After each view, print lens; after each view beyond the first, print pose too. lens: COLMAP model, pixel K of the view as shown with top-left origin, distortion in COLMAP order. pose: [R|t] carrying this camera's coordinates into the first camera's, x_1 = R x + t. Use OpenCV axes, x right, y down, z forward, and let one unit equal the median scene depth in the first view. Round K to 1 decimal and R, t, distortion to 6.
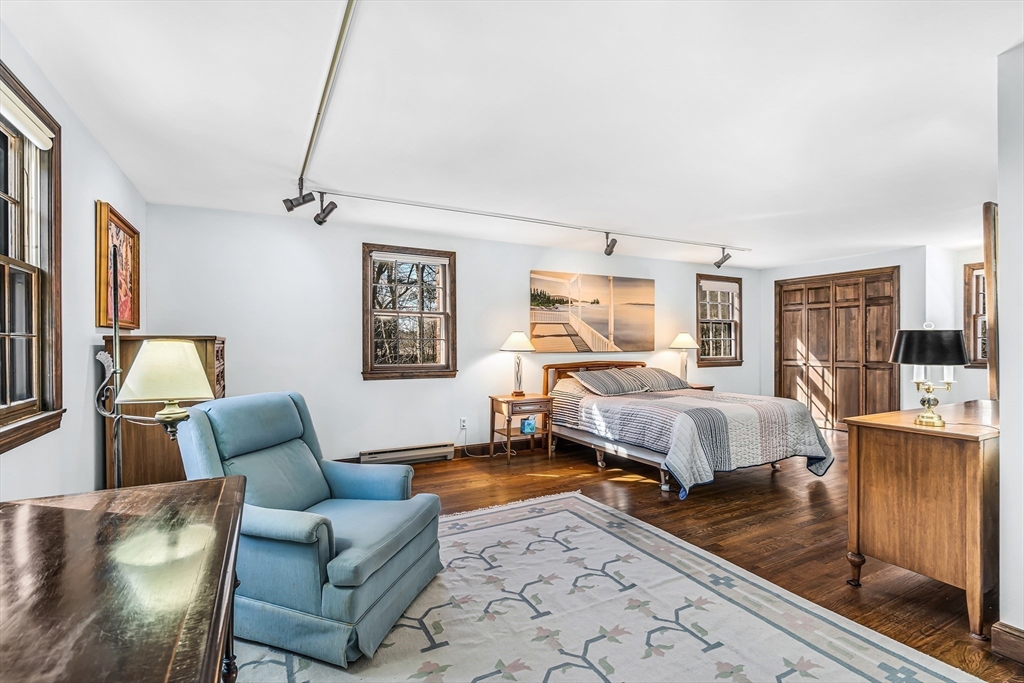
lens RADIAL K [[474.7, 0, 505.9], [0, 474.7, 346.5], [0, 0, 1]] dist [-0.003487, 0.003163]
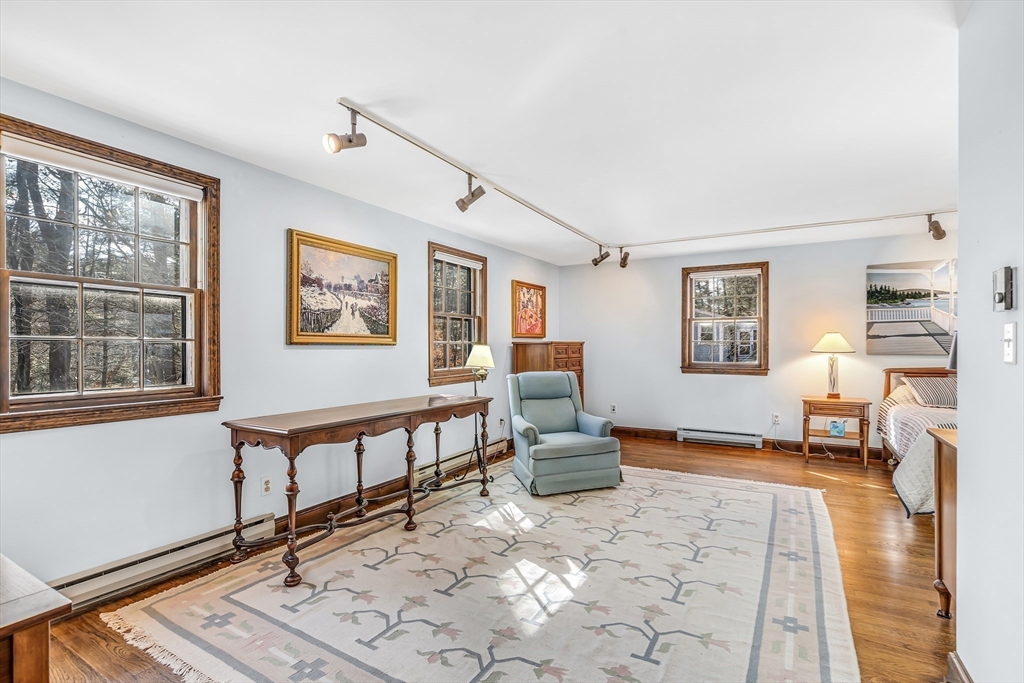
lens RADIAL K [[474.7, 0, 514.8], [0, 474.7, 343.9], [0, 0, 1]] dist [-0.003487, 0.003163]
pose [[0.533484, -0.002236, -0.845807, 0.467761], [-0.001467, 0.999993, -0.003569, -0.003330], [0.845809, 0.003145, 0.533477, -0.073849]]
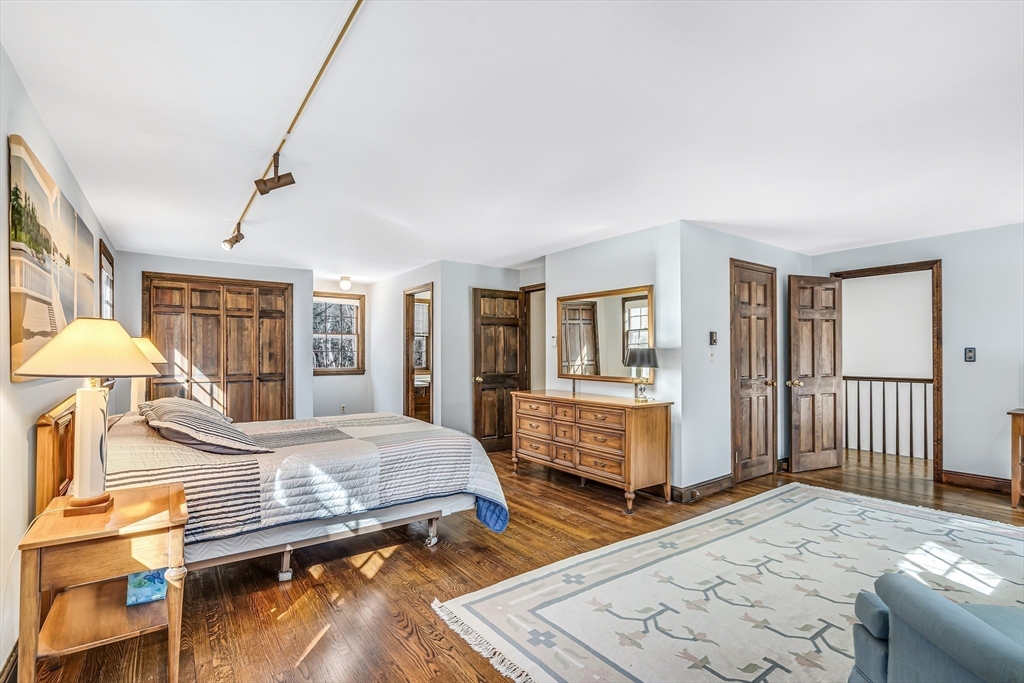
lens RADIAL K [[474.7, 0, 509.2], [0, 474.7, 347.1], [0, 0, 1]] dist [-0.003487, 0.003163]
pose [[-0.140970, 0.019950, 0.989813, -0.324168], [0.004574, 0.999799, -0.019500, -0.003013], [-0.990003, 0.001778, -0.141033, 0.701200]]
